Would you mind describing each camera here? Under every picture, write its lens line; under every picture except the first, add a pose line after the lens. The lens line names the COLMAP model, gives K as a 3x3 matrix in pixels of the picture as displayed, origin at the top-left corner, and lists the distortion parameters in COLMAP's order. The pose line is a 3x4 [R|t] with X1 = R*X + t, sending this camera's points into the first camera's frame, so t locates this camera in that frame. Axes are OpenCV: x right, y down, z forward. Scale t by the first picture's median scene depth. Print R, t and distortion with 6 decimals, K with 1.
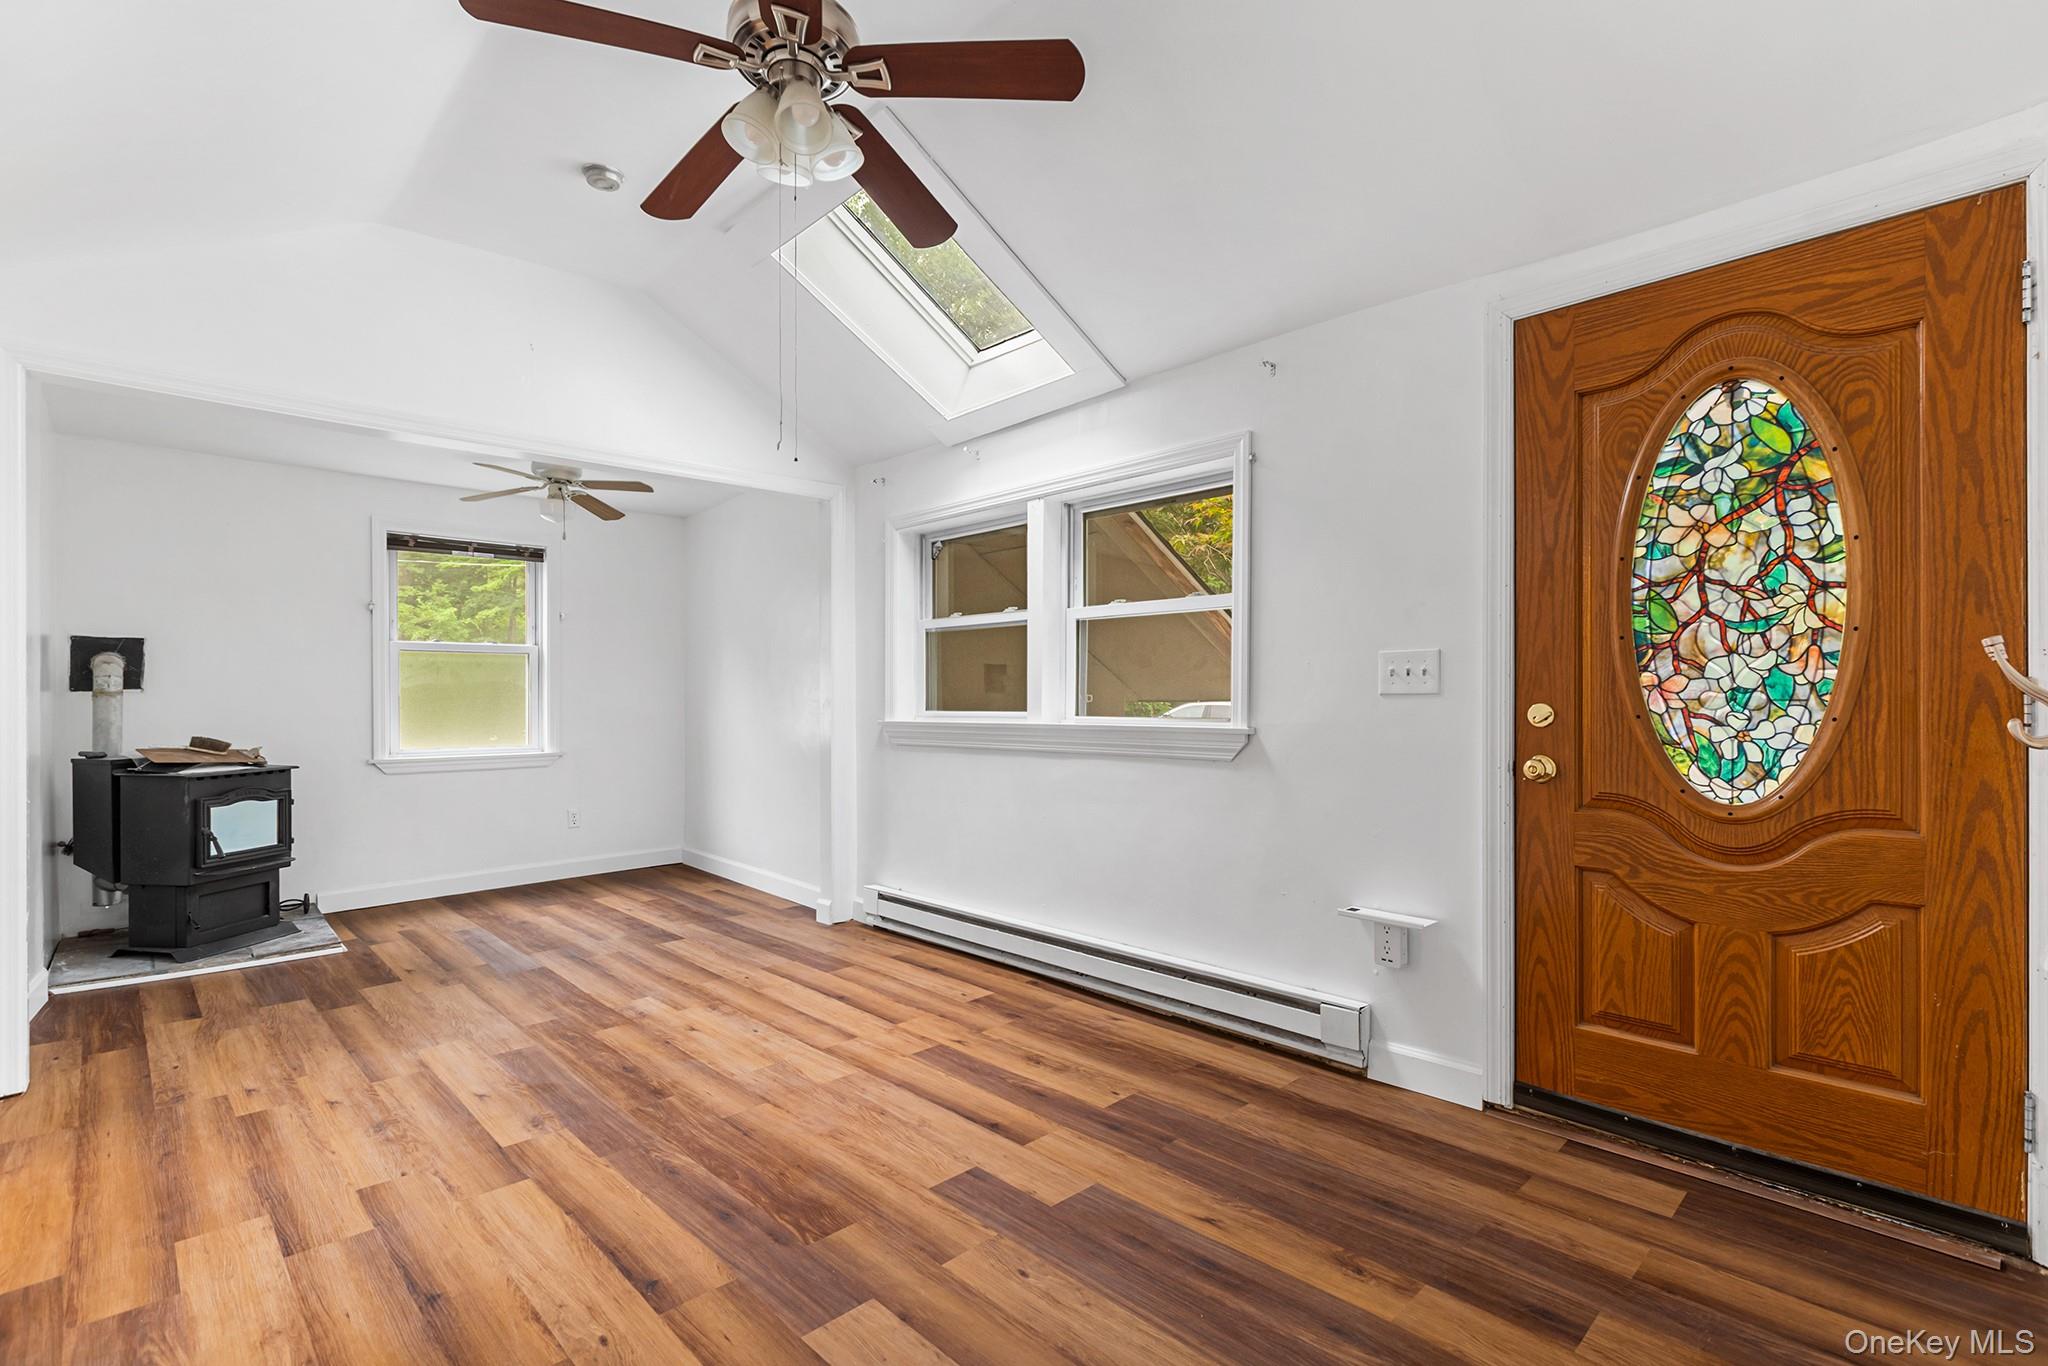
lens RADIAL K [[933.6, 0, 1022.0], [0, 933.6, 696.9], [0, 0, 1]] dist [0.002664, -0.000039]
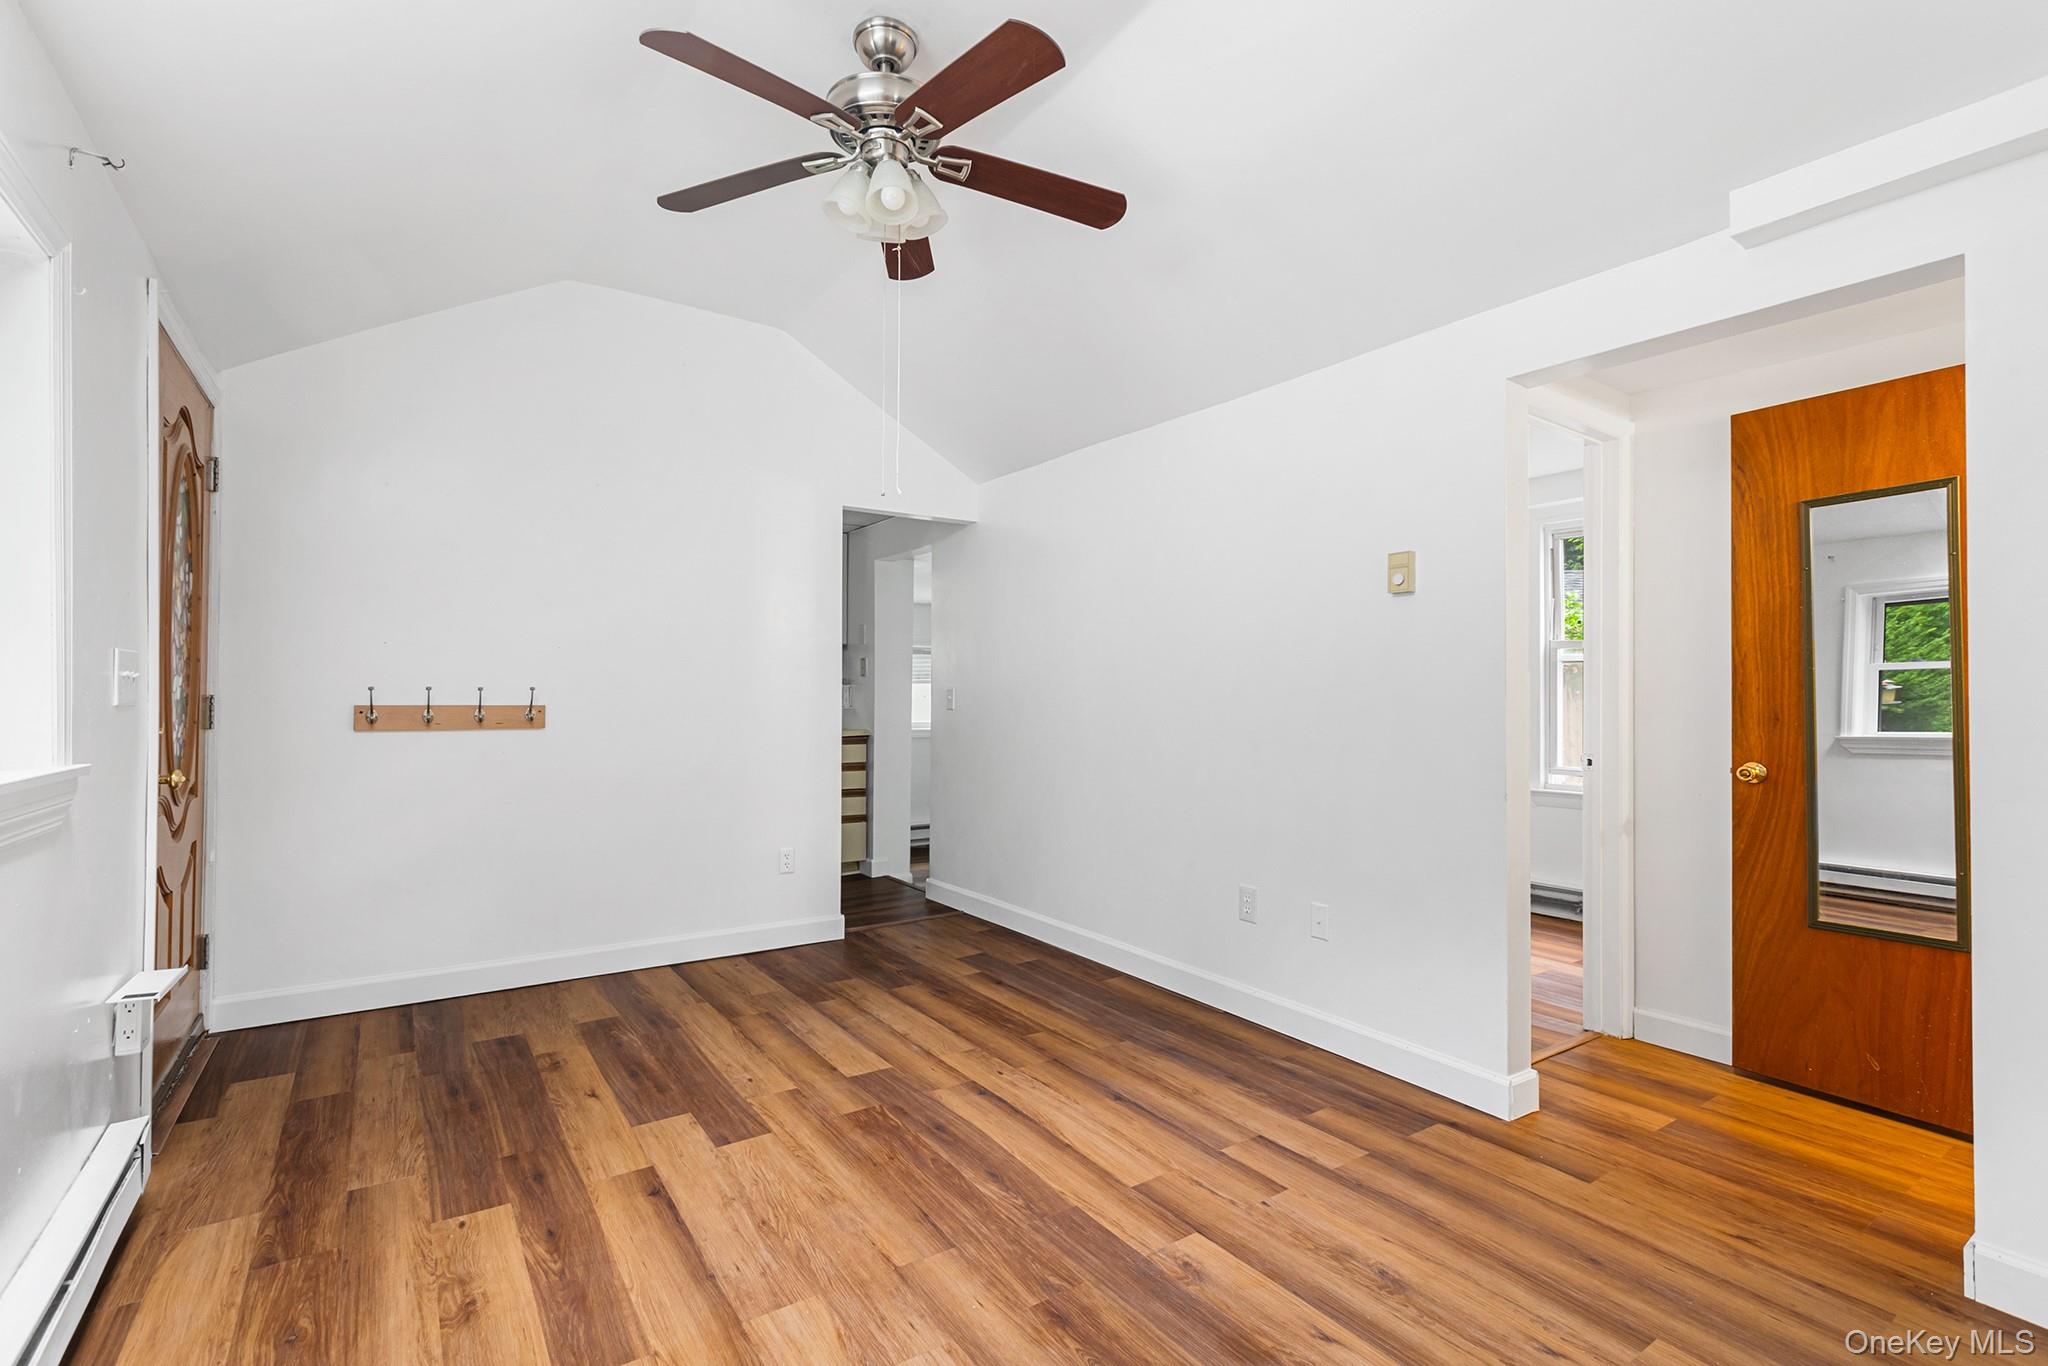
lens RADIAL K [[933.6, 0, 1022.0], [0, 933.6, 696.9], [0, 0, 1]] dist [0.002664, -0.000039]
pose [[-0.984774, -0.001958, 0.173831, -0.514158], [-0.003265, 0.999968, -0.007235, -0.006424], [-0.173811, -0.007693, -0.984749, 1.774909]]
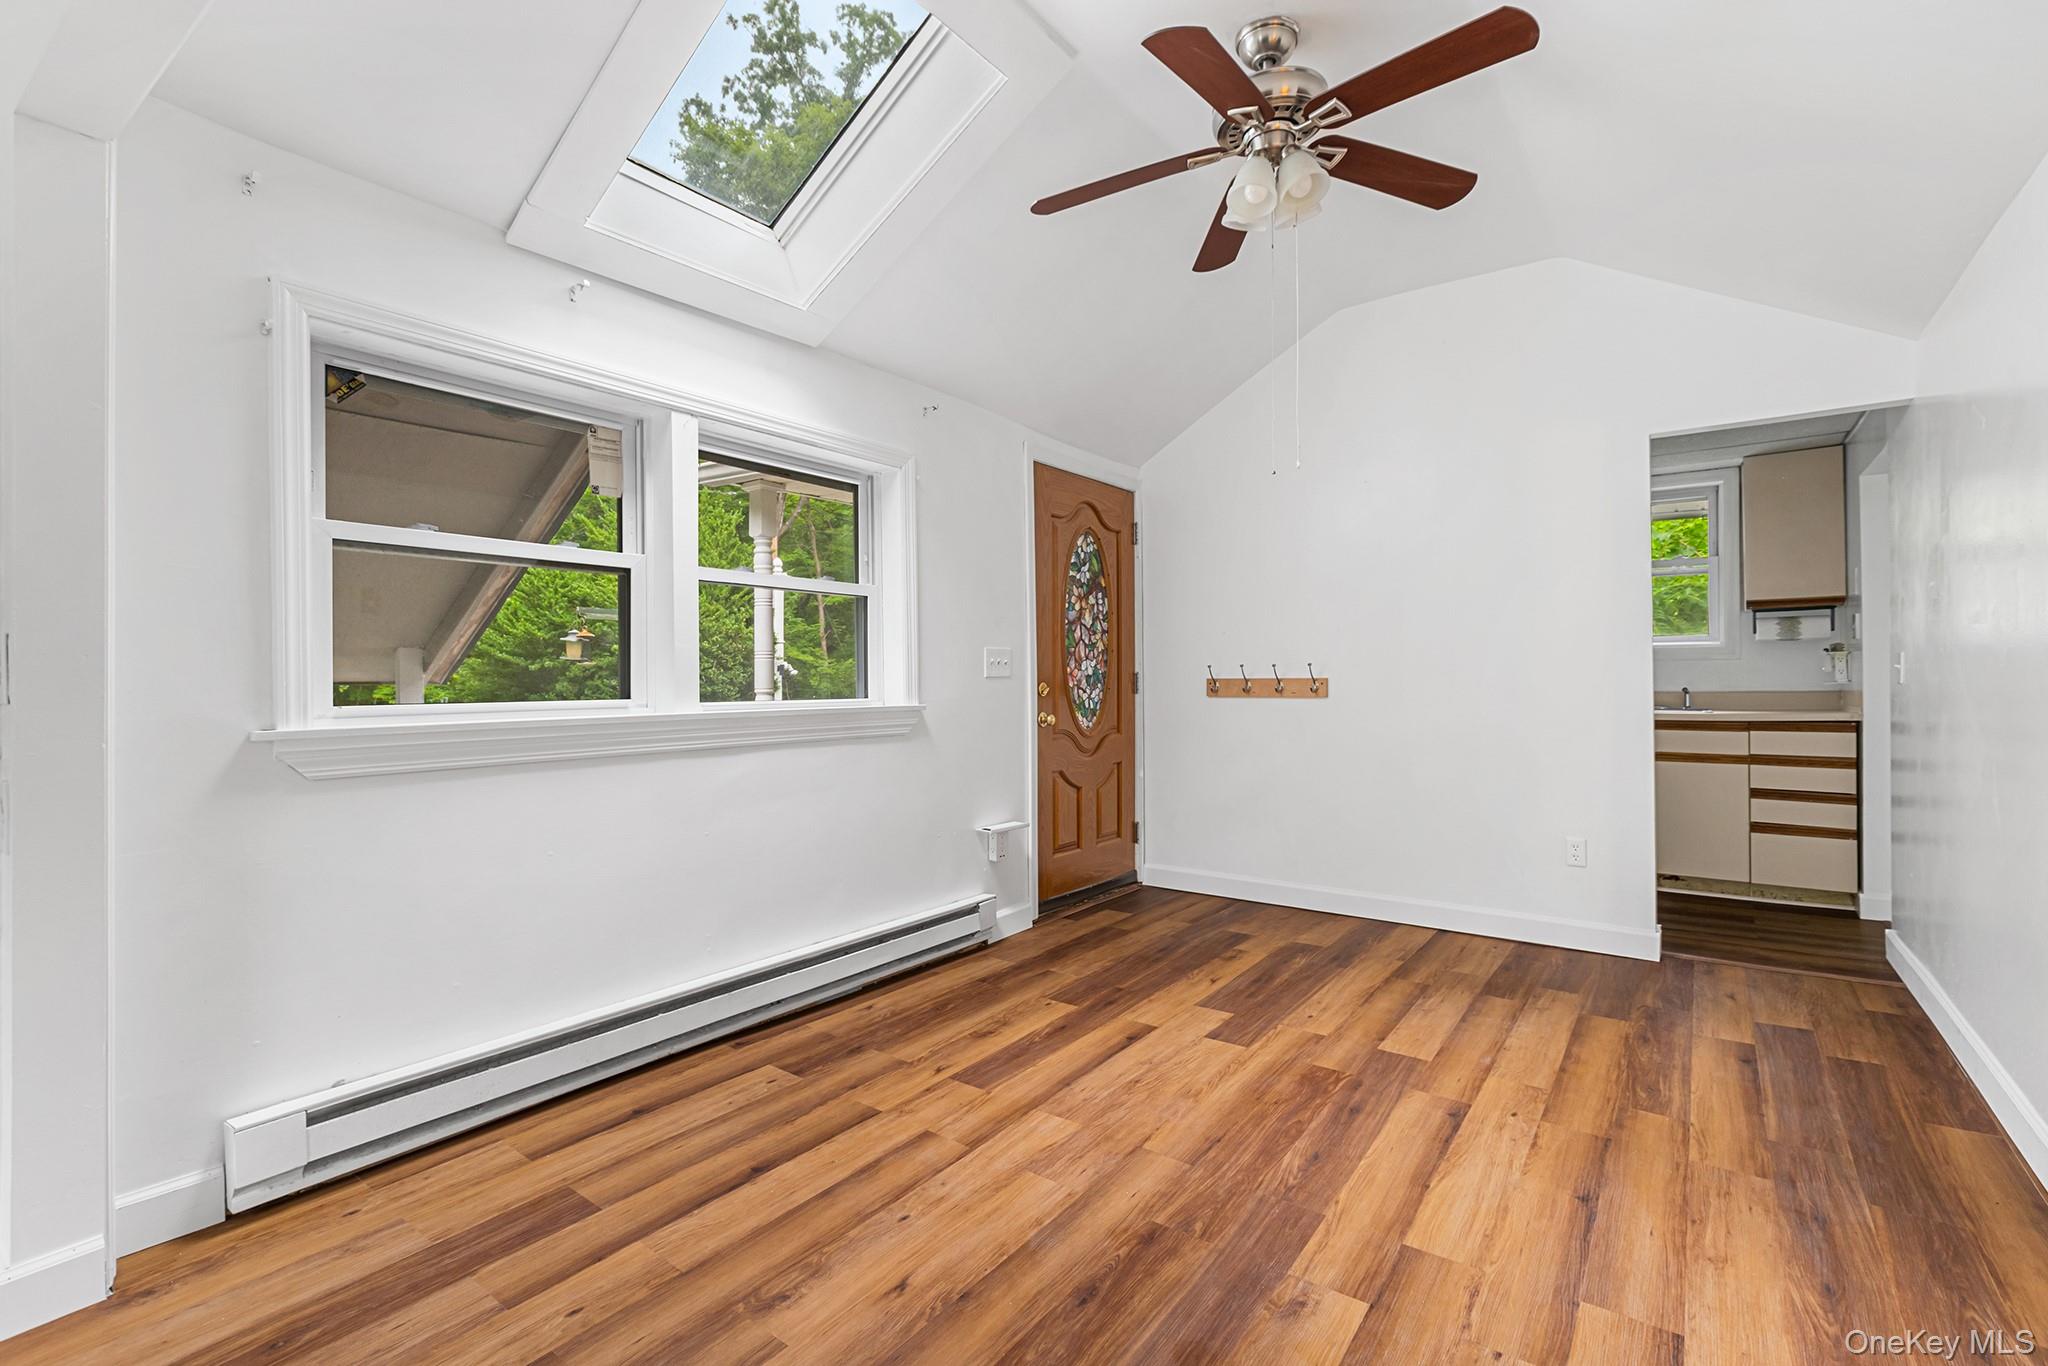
lens RADIAL K [[924.9, 0, 1013.9], [0, 924.9, 676.1], [0, 0, 1]] dist [0.000757, -0.000148]
pose [[-0.155925, 0.005161, 0.987755, -1.146232], [-0.000082, 0.999986, -0.005238, 0.003463], [-0.987769, -0.000898, -0.155923, 1.300966]]
